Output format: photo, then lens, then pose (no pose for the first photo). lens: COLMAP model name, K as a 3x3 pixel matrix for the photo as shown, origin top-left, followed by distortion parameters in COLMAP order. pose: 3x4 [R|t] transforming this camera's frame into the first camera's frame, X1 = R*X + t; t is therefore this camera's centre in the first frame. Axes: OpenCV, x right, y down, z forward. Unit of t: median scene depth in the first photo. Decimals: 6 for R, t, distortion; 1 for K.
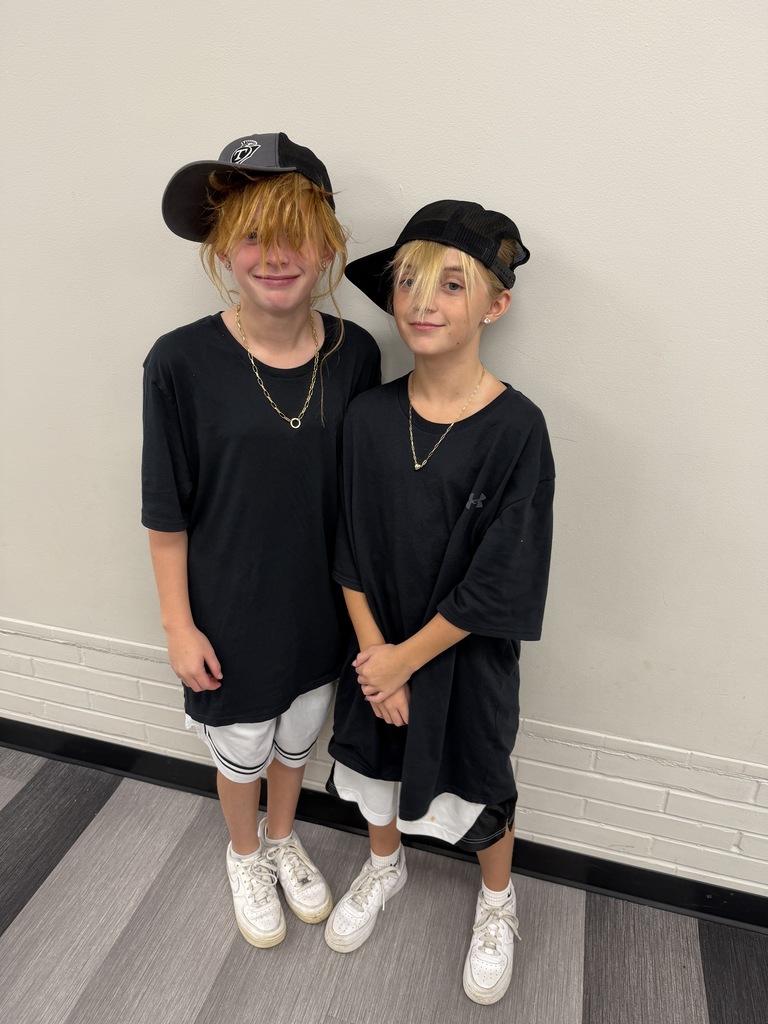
lens RADIAL K [[742.3, 0, 376.9], [0, 742.3, 504.2], [0, 0, 1]] dist [-0.003656, -0.004208]
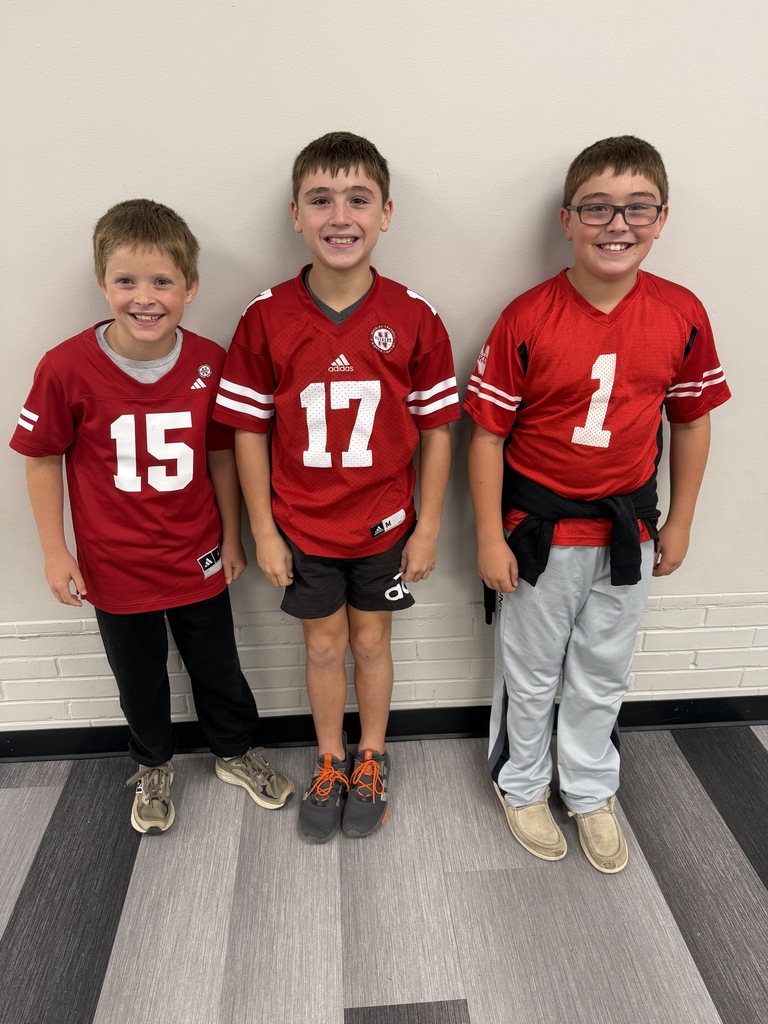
lens RADIAL K [[742.3, 0, 382.4], [0, 742.3, 517.3], [0, 0, 1]] dist [-0.003656, -0.004208]
pose [[0.940055, -0.166834, 0.297428, -0.378476], [0.159321, 0.985985, 0.049506, 0.050710], [-0.301518, 0.000848, 0.953460, -0.090865]]
